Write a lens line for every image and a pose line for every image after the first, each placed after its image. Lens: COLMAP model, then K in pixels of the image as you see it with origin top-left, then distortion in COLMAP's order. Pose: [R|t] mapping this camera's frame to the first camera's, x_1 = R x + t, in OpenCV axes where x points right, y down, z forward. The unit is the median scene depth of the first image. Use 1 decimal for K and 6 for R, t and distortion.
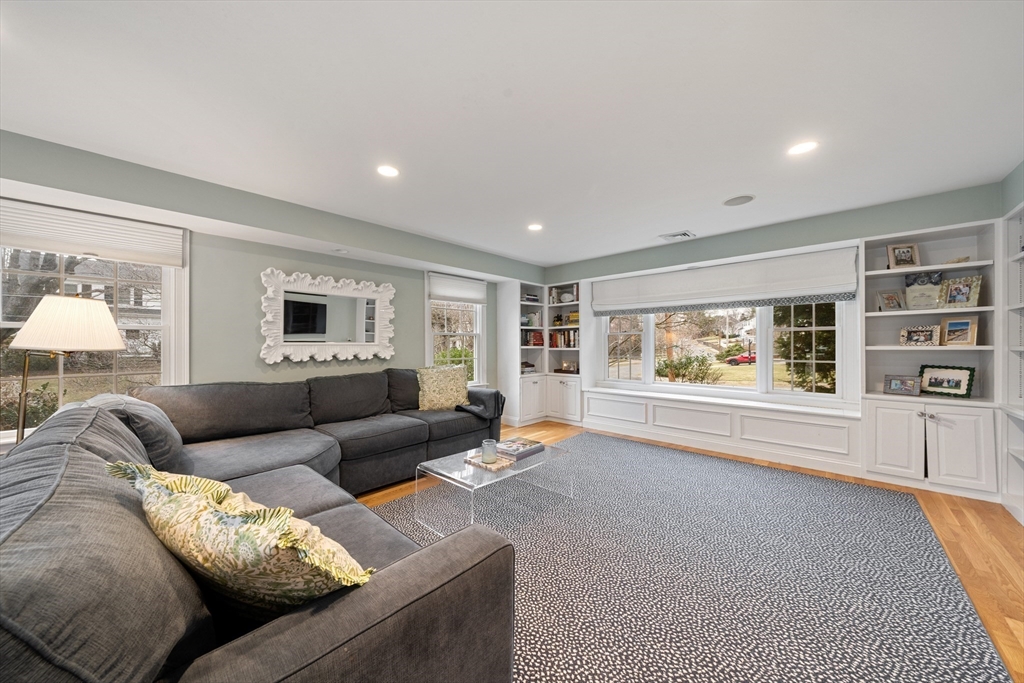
lens RADIAL K [[354.1, 0, 502.7], [0, 354.1, 339.8], [0, 0, 1]] dist [-0.000448, -0.000120]
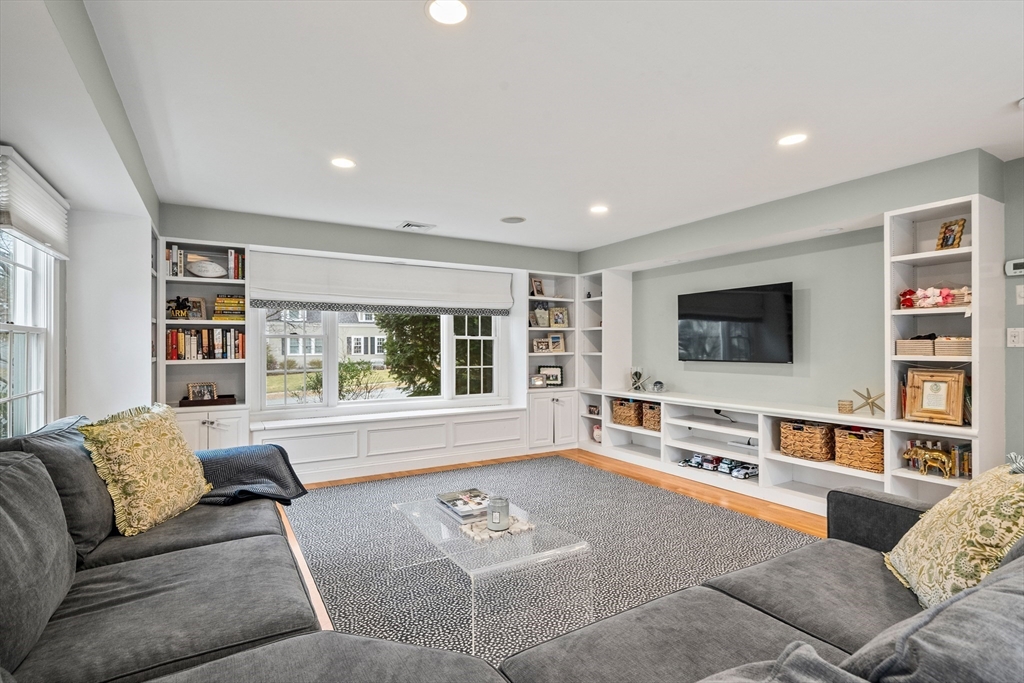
lens RADIAL K [[494.5, 0, 512.0], [0, 494.5, 341.5], [0, 0, 1]] dist [-0.000989, -0.000067]
pose [[0.270505, 0.012554, 0.962637, -0.755704], [-0.011305, 0.999887, -0.009863, -0.005466], [-0.962652, -0.008214, 0.270616, 0.569391]]
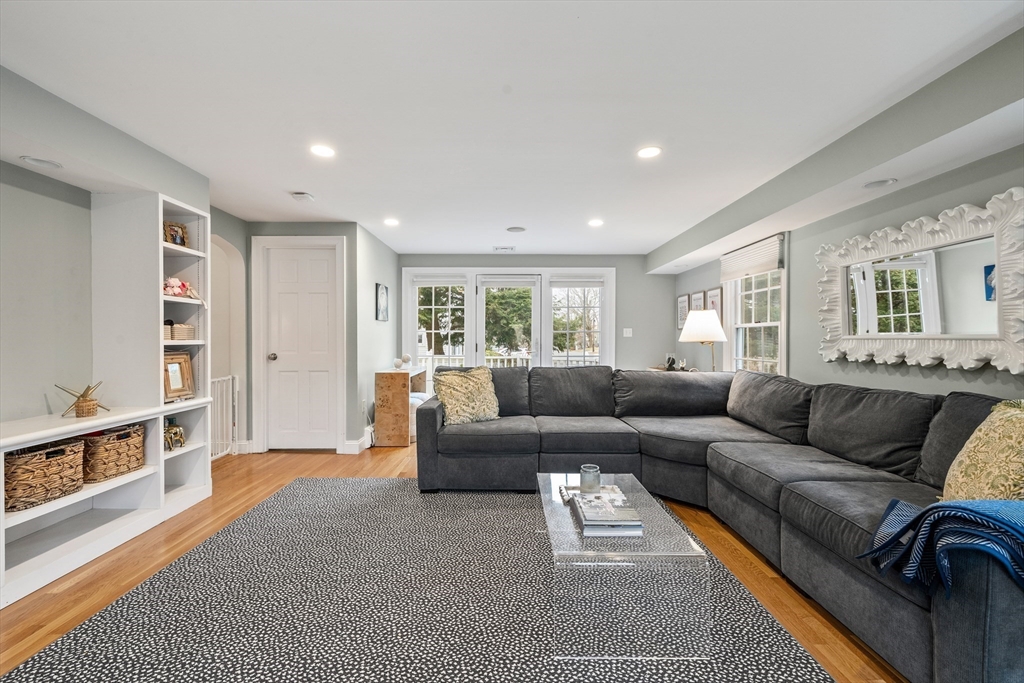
lens RADIAL K [[419.4, 0, 503.4], [0, 419.4, 341.5], [0, 0, 1]] dist [0.000210, 0.000048]
pose [[-0.724881, 0.005679, -0.688850, 0.560462], [0.009679, 0.999951, -0.001941, 0.015522], [0.688806, -0.008075, -0.724901, 1.206062]]
